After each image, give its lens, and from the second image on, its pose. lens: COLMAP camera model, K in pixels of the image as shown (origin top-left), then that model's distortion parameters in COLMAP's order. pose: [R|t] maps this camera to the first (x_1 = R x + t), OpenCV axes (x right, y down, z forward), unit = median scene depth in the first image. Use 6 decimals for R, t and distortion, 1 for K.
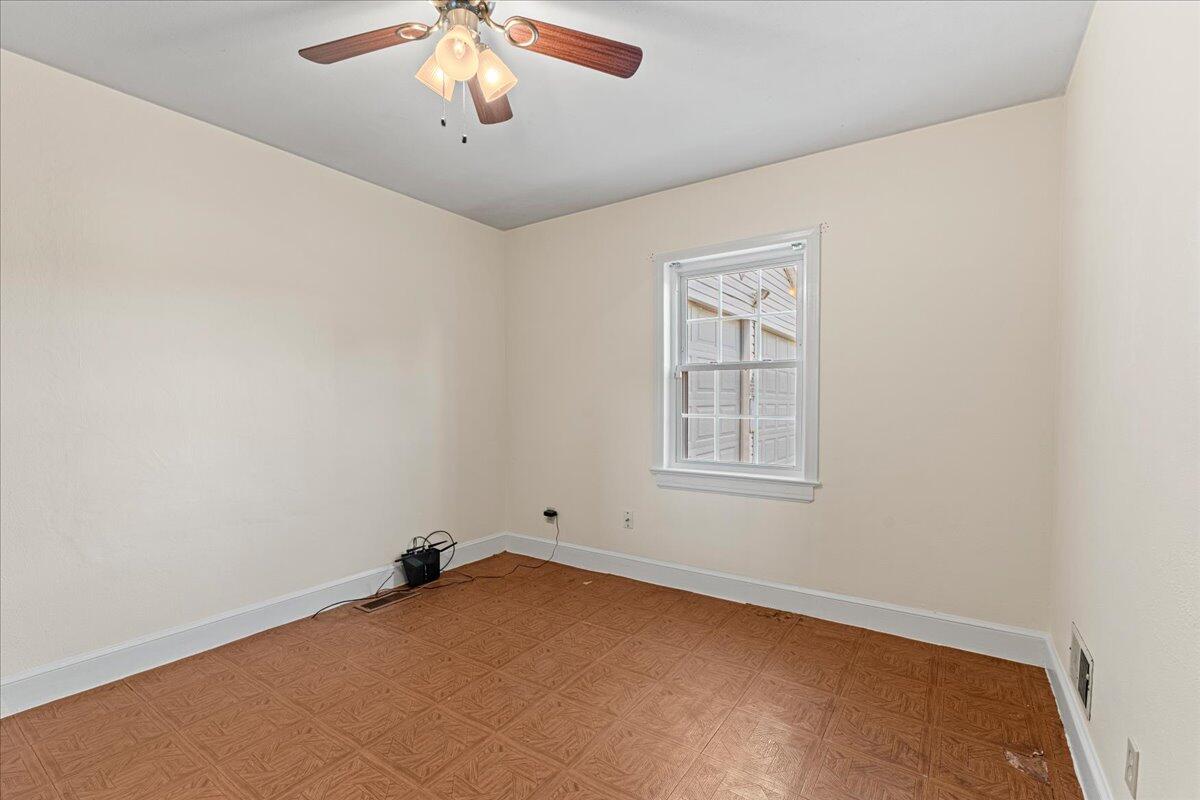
lens RADIAL K [[528.6, 0, 599.9], [0, 528.6, 403.4], [0, 0, 1]] dist [-0.004705, 0.000634]
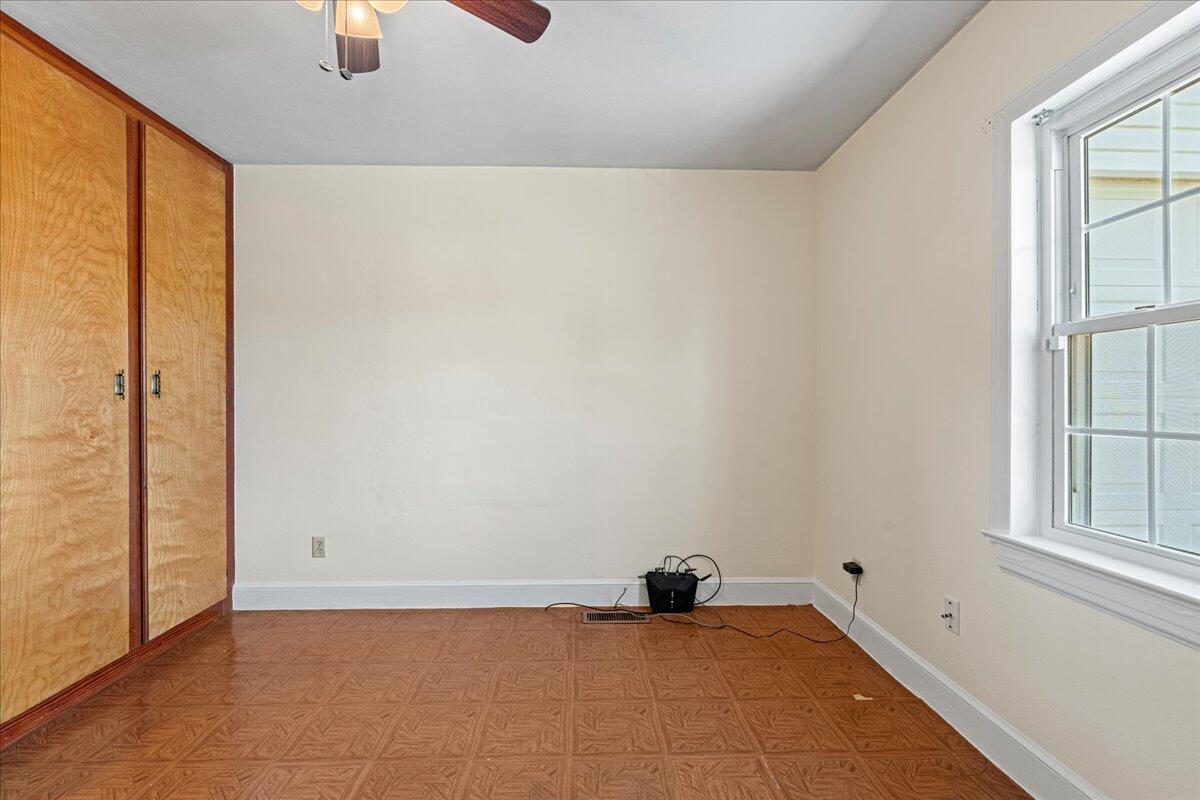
lens RADIAL K [[528.6, 0, 598.5], [0, 528.6, 397.9], [0, 0, 1]] dist [-0.004705, 0.000634]
pose [[0.586461, -0.003928, -0.809968, 0.299192], [-0.006149, 0.999938, -0.009301, 0.001438], [0.809954, 0.010435, 0.586401, 0.402784]]
